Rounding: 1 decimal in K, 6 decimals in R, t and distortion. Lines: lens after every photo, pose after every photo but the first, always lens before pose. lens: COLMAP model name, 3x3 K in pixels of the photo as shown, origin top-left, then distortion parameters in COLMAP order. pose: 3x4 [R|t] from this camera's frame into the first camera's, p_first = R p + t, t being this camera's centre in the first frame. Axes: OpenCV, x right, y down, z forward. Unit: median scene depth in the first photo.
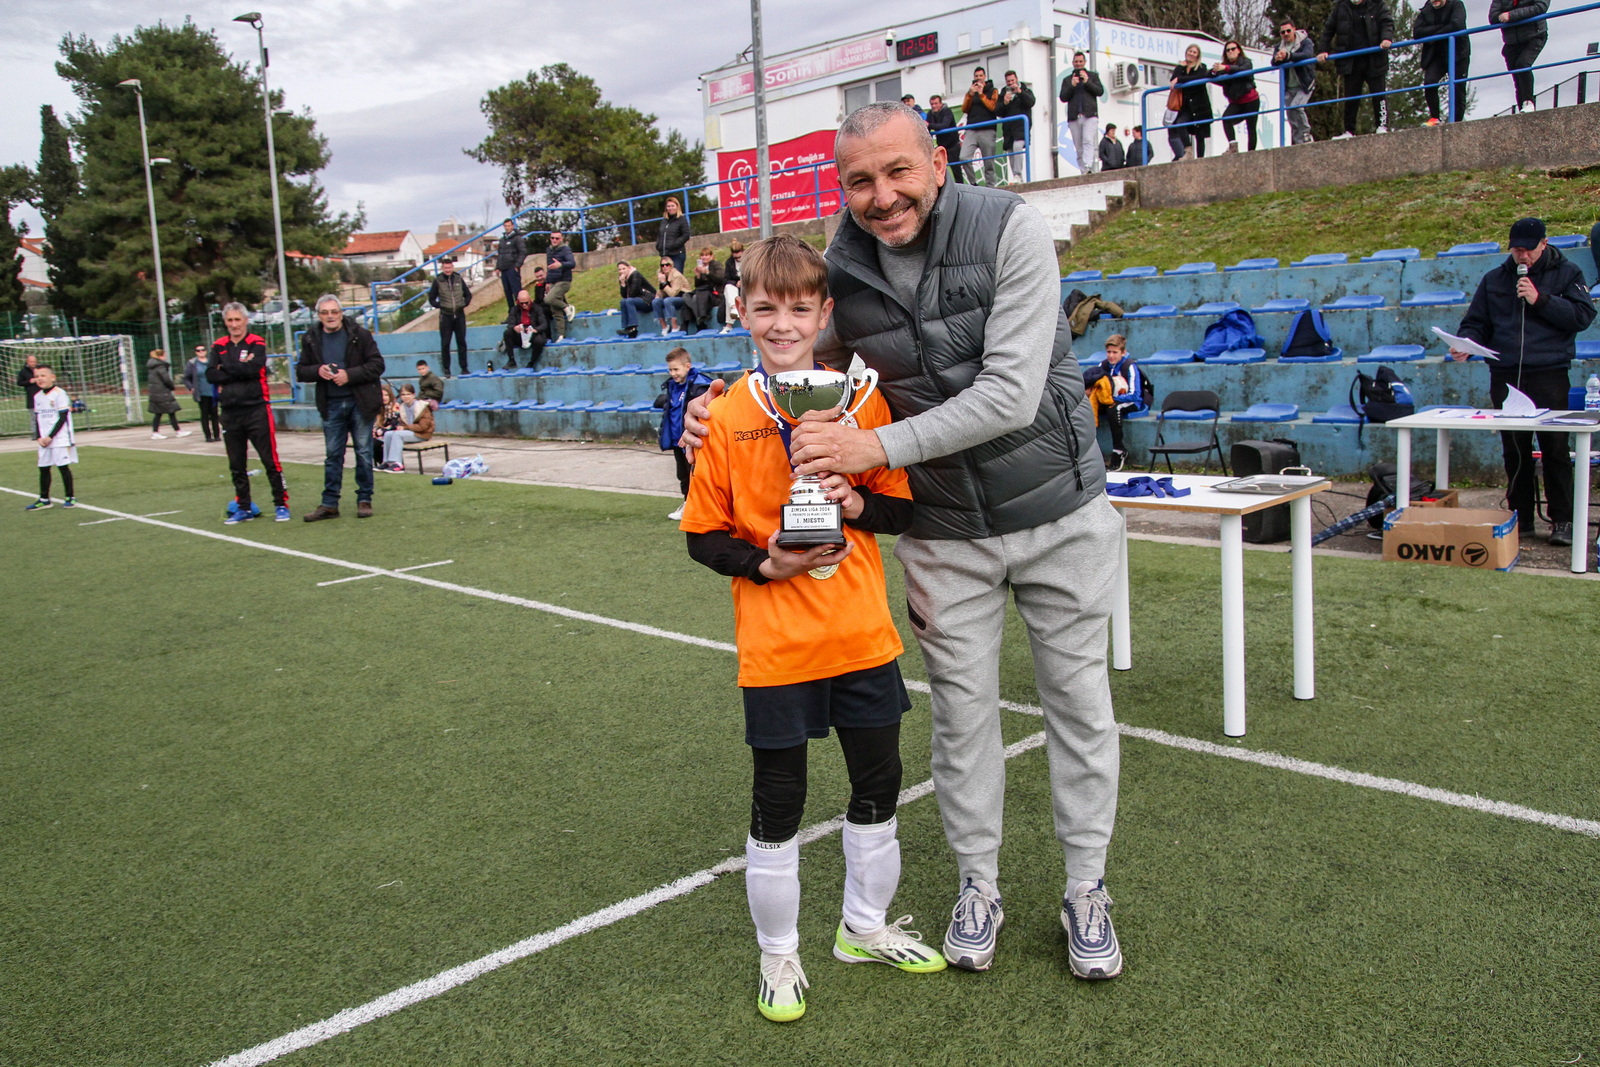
lens RADIAL K [[1333.4, 0, 816.6], [0, 1333.4, 560.8], [0, 0, 1]] dist [-0.120955, 0.130462]
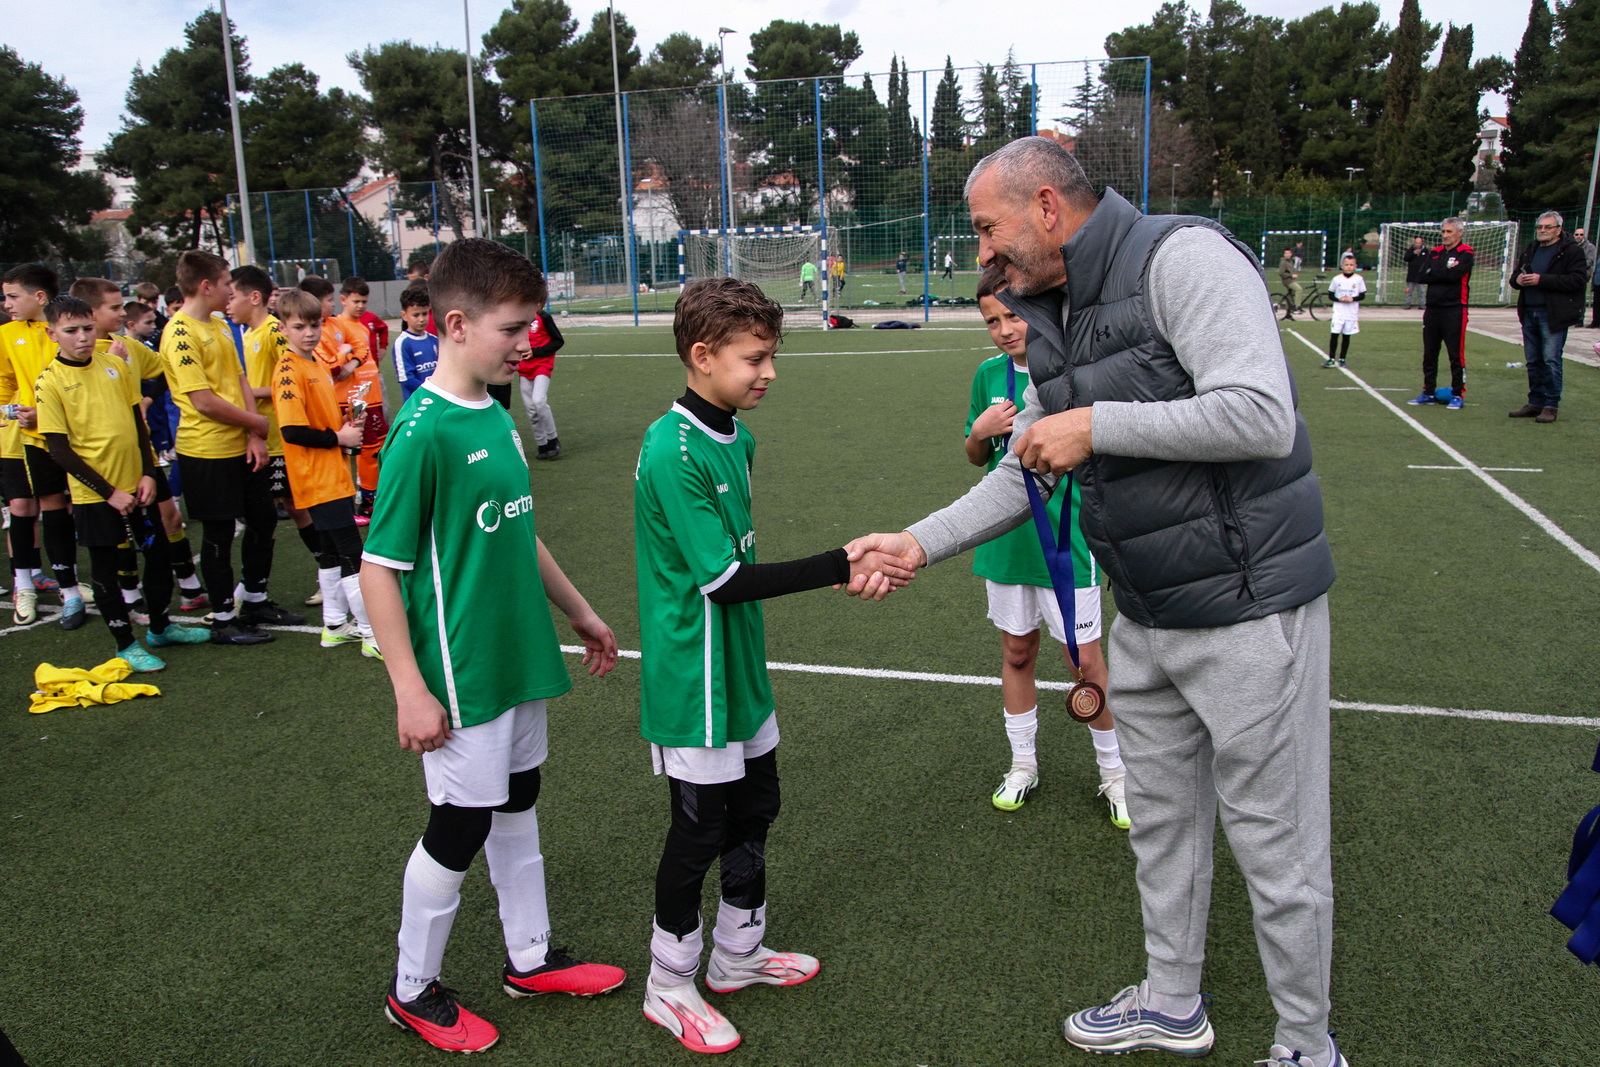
lens RADIAL K [[1232.4, 0, 798.2], [0, 1232.4, 550.4], [0, 0, 1]] dist [-0.134754, 0.118180]
pose [[0.491625, 0.245587, -0.835459, 0.086717], [-0.154165, 0.968799, 0.194065, -0.009812], [0.857052, 0.033392, 0.514147, -0.014360]]
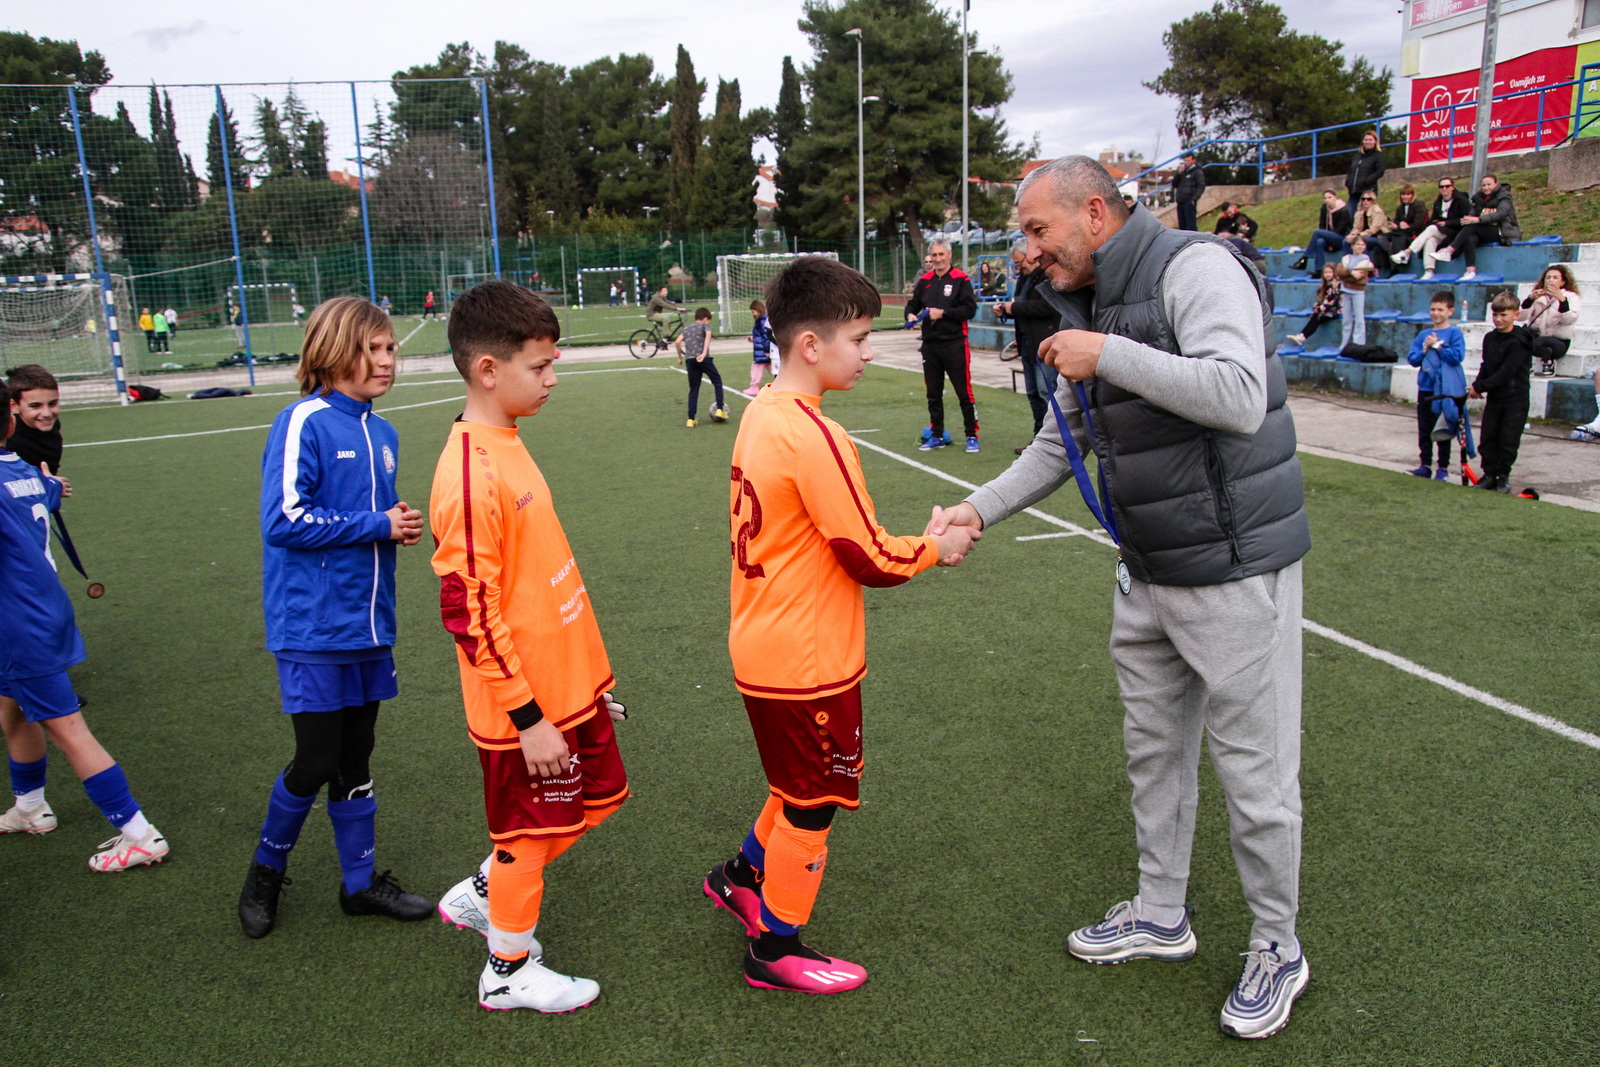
lens RADIAL K [[1232.4, 0, 808.2], [0, 1232.4, 540.5], [0, 0, 1]] dist [-0.134754, 0.118180]
pose [[0.878912, 0.122565, -0.460968, -0.027553], [-0.094312, 0.991998, 0.083938, -0.012624], [0.467567, -0.030299, 0.883438, 0.034648]]
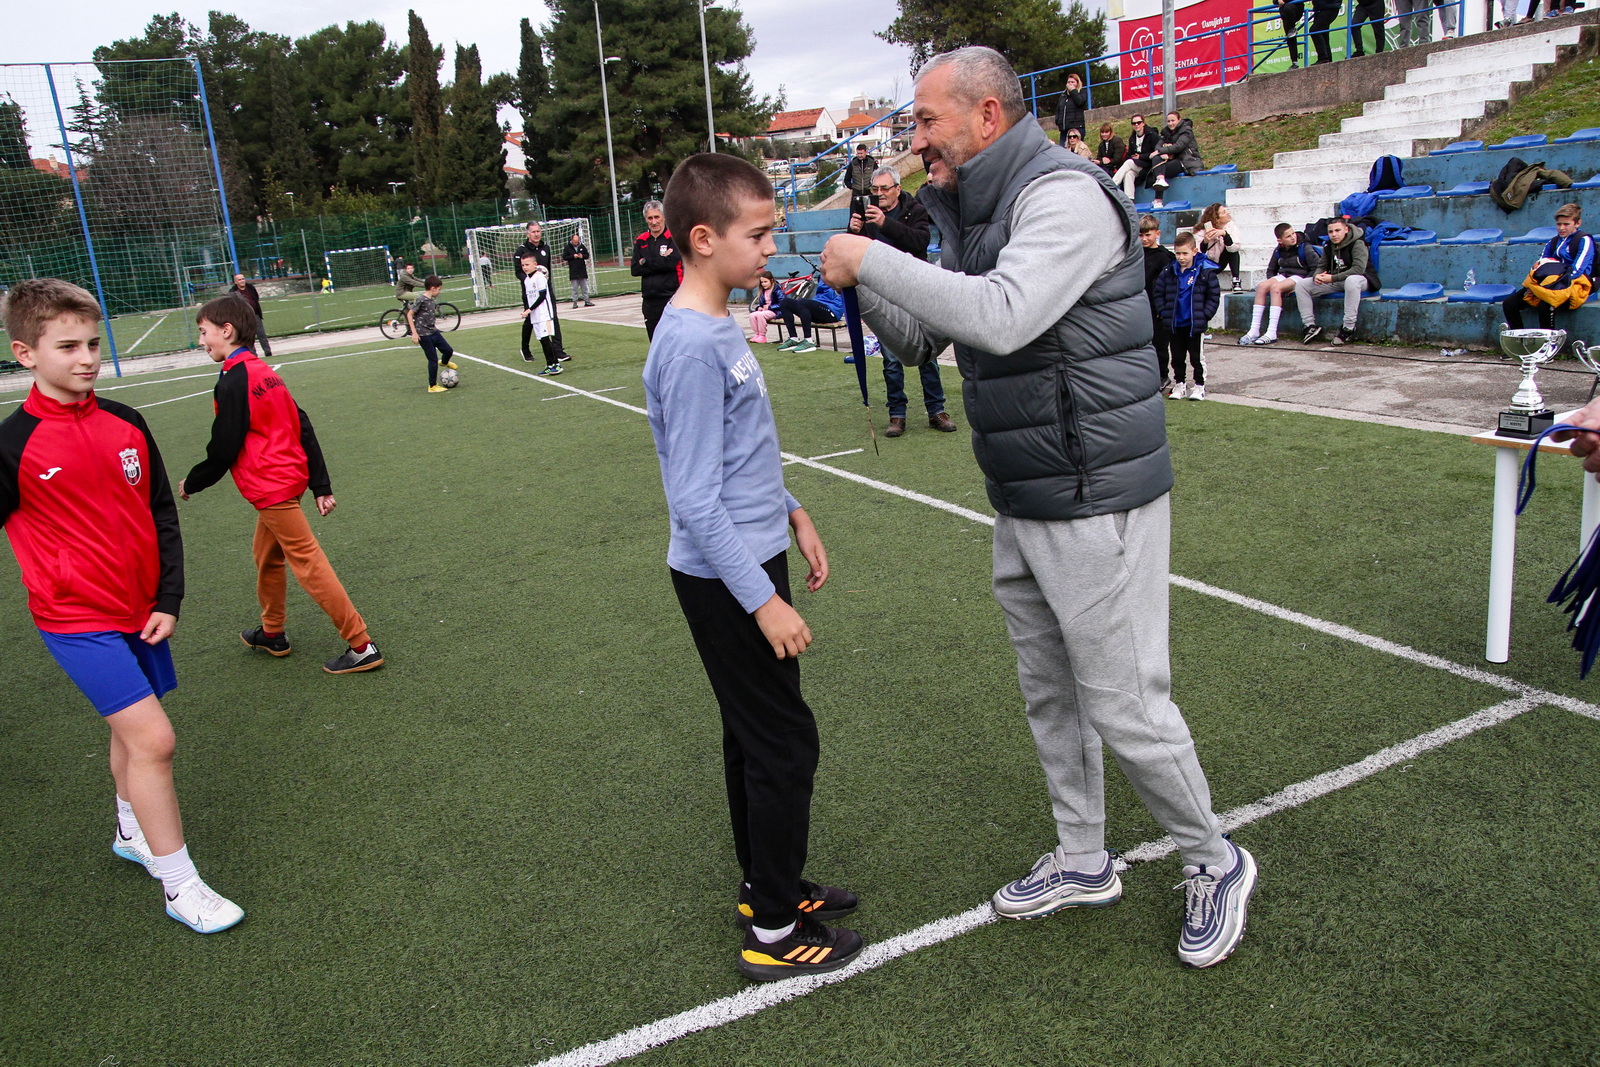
lens RADIAL K [[1232.4, 0, 808.0], [0, 1232.4, 554.5], [0, 0, 1]] dist [-0.134754, 0.118180]
pose [[0.952077, 0.050708, -0.301625, -0.005495], [-0.015638, 0.992942, 0.117569, -0.009924], [0.305458, -0.107218, 0.946150, 0.016501]]
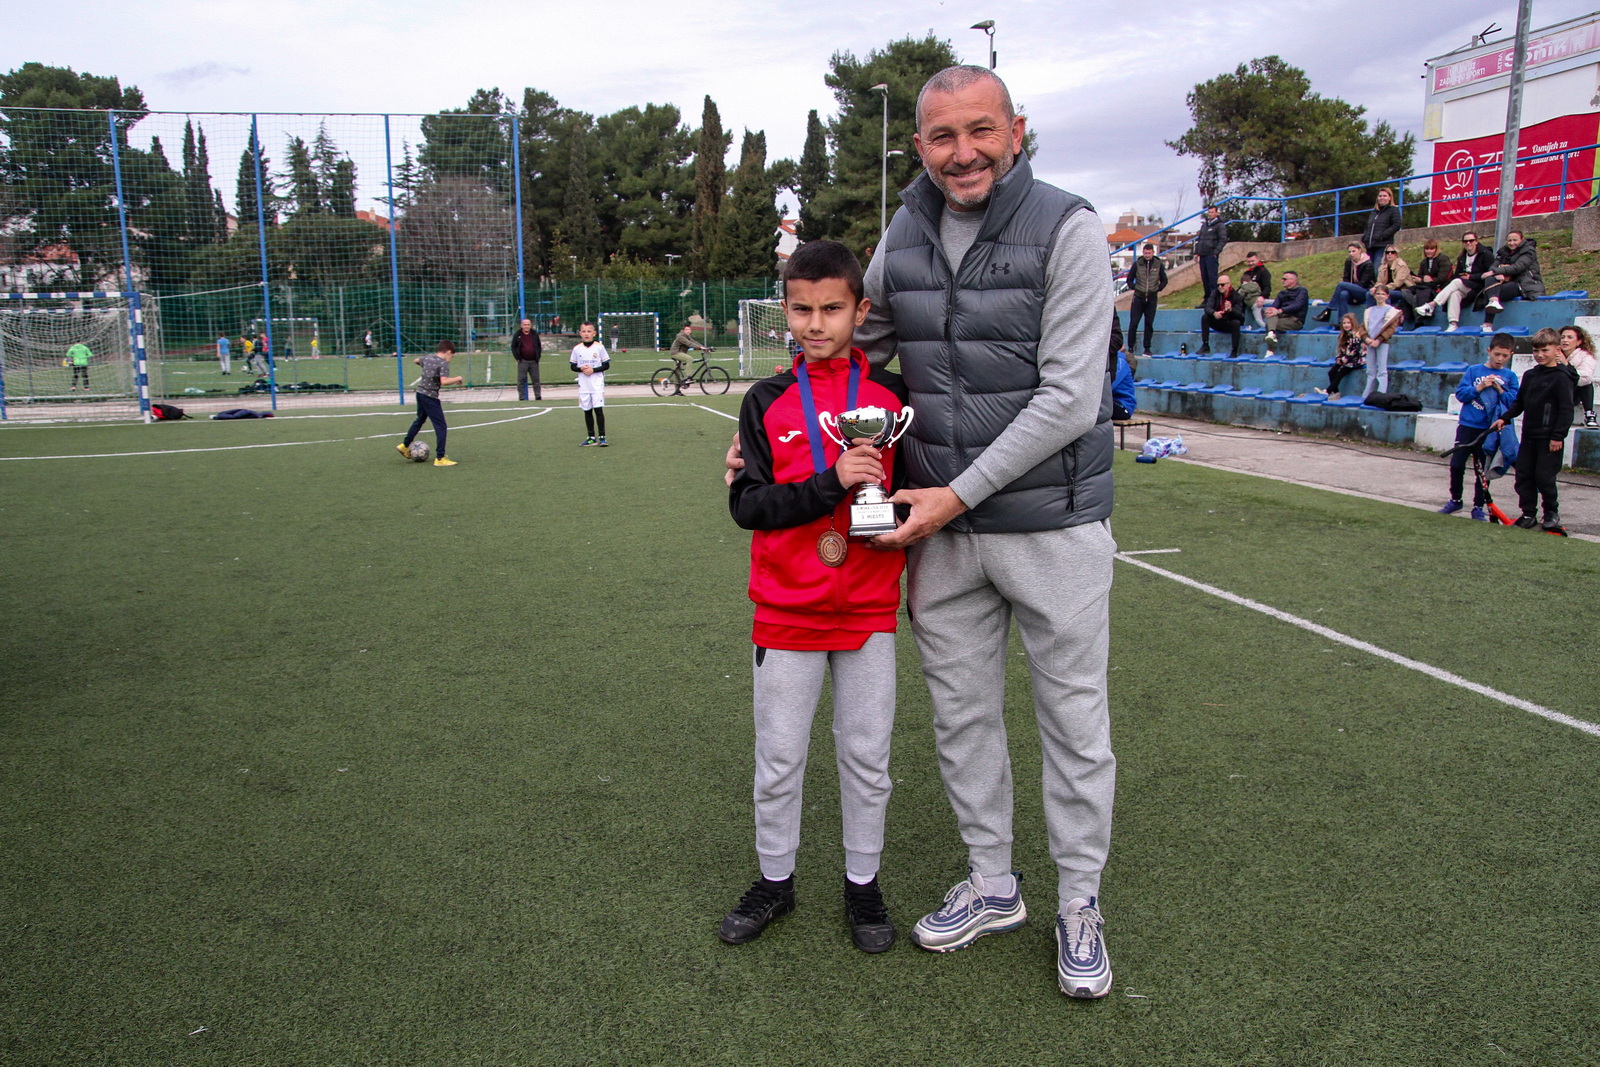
lens RADIAL K [[1232.4, 0, 807.7], [0, 1232.4, 550.3], [0, 0, 1]] dist [-0.134754, 0.118180]
pose [[0.870844, 0.132914, -0.473249, -0.029858], [-0.124159, 0.991009, 0.049858, -0.003195], [0.475621, 0.015340, 0.879517, 0.033875]]
